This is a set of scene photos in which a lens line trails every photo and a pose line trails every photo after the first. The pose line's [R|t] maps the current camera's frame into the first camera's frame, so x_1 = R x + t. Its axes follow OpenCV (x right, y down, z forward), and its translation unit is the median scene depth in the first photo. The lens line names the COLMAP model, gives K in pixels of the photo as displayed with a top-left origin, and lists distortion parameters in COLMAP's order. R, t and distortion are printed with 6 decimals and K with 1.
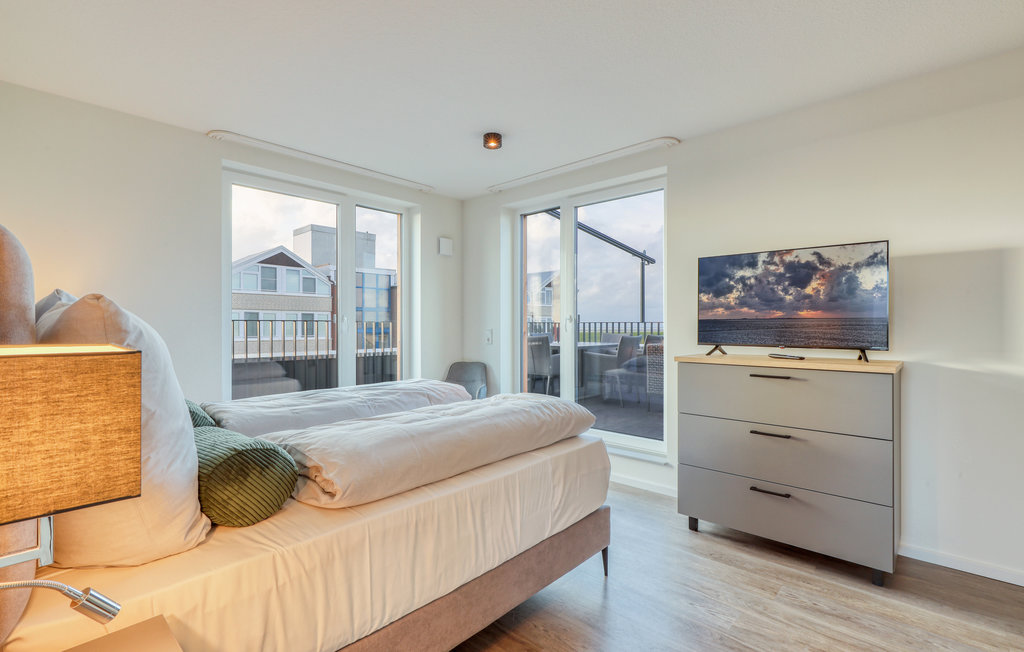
lens RADIAL K [[465.2, 0, 518.0], [0, 465.2, 331.4], [0, 0, 1]] dist [-0.000350, -0.000262]
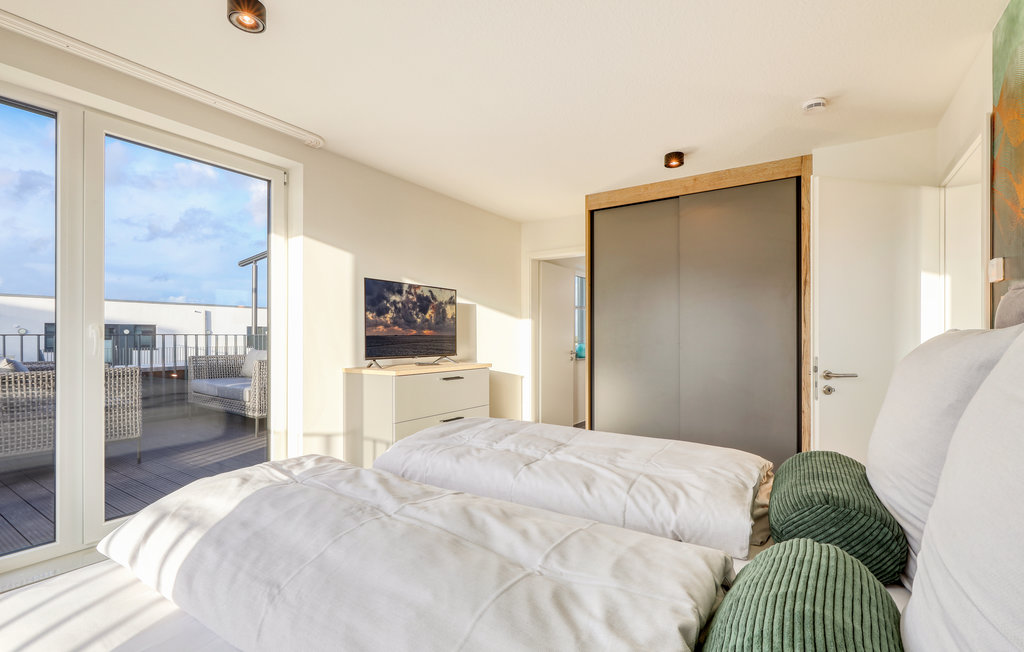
lens RADIAL K [[465.2, 0, 518.0], [0, 465.2, 331.4], [0, 0, 1]] dist [-0.000350, -0.000262]
pose [[-0.155281, 0.003427, 0.987864, -0.778971], [0.003998, 0.999988, -0.002840, -0.033224], [-0.987862, 0.003508, -0.155293, 0.879878]]
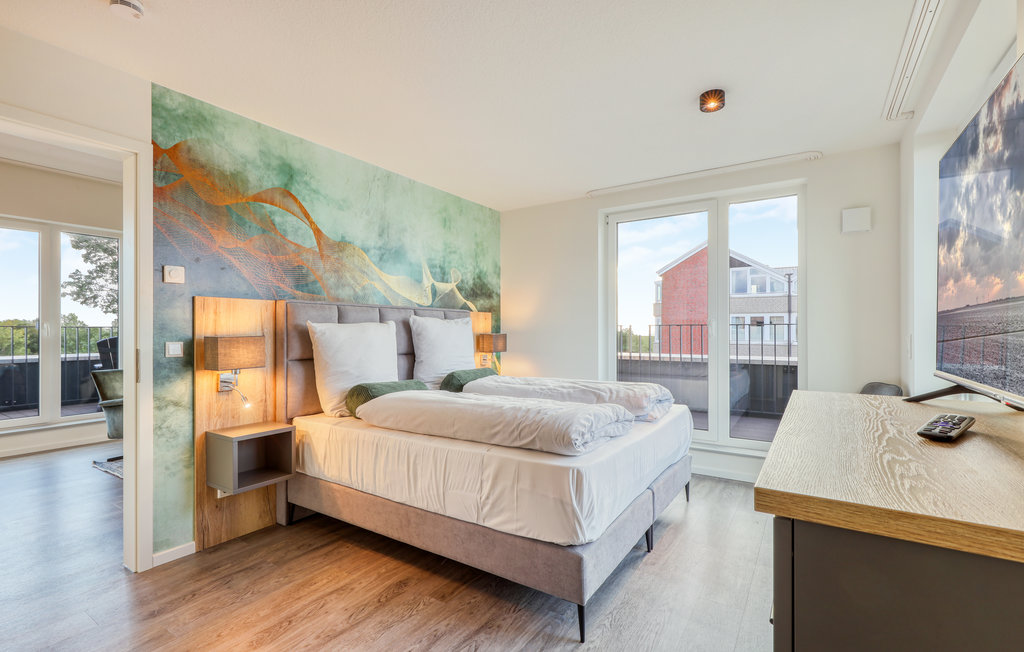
lens RADIAL K [[465.2, 0, 518.0], [0, 465.2, 331.4], [0, 0, 1]] dist [-0.000350, -0.000262]
pose [[0.164483, -0.001603, -0.986379, 0.784520], [-0.005559, 0.999981, -0.002552, -0.005266], [0.986364, 0.005903, 0.164471, 0.612415]]
